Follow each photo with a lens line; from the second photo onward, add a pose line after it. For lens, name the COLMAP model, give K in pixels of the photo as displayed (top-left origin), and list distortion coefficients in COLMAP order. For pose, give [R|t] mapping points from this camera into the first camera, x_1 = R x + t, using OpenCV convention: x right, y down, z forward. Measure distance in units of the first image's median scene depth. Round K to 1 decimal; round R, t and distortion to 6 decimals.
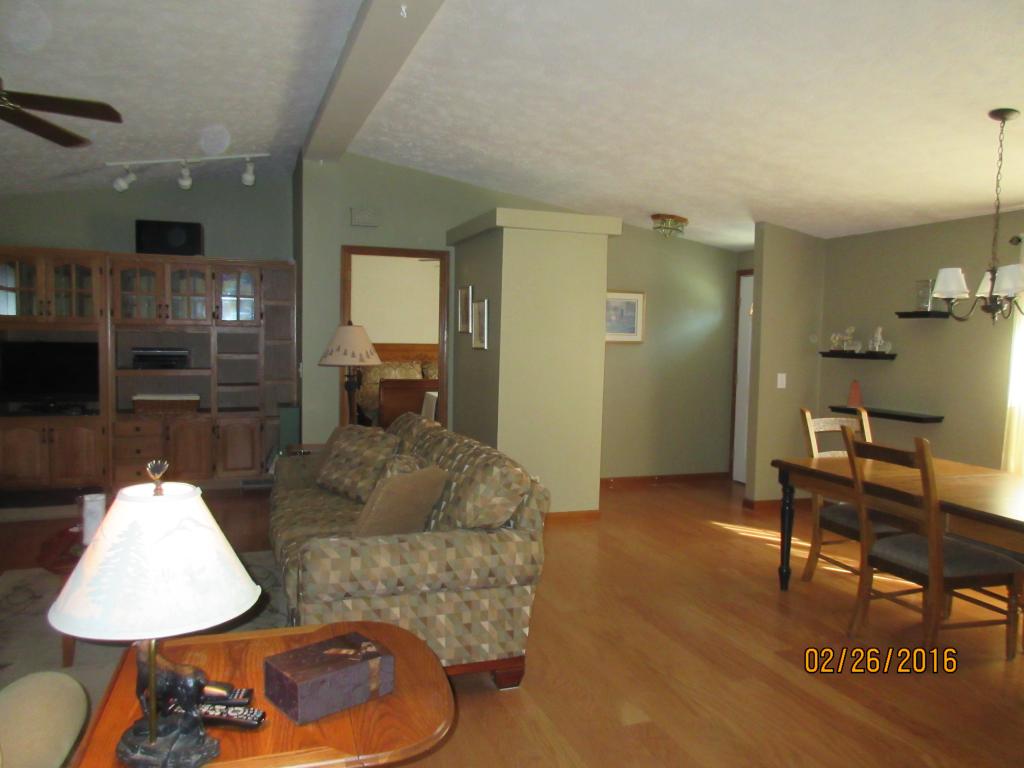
lens RADIAL K [[767.6, 0, 512.3], [0, 767.6, 379.4], [0, 0, 1]] dist [0.000774, 0.005008]
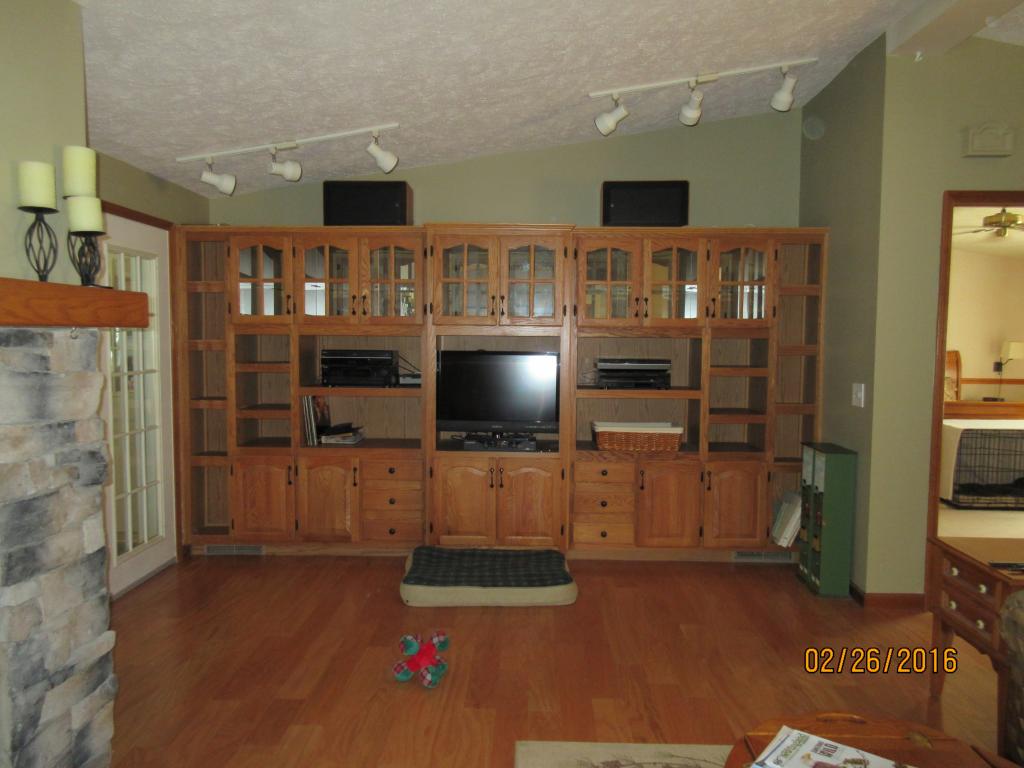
lens RADIAL K [[767.6, 0, 512.3], [0, 767.6, 381.7], [0, 0, 1]] dist [0.000774, 0.005008]
pose [[0.931079, 0.013129, -0.364583, -0.318780], [-0.013917, 0.999903, 0.000467, -0.019898], [0.364553, 0.004639, 0.931171, 0.313470]]
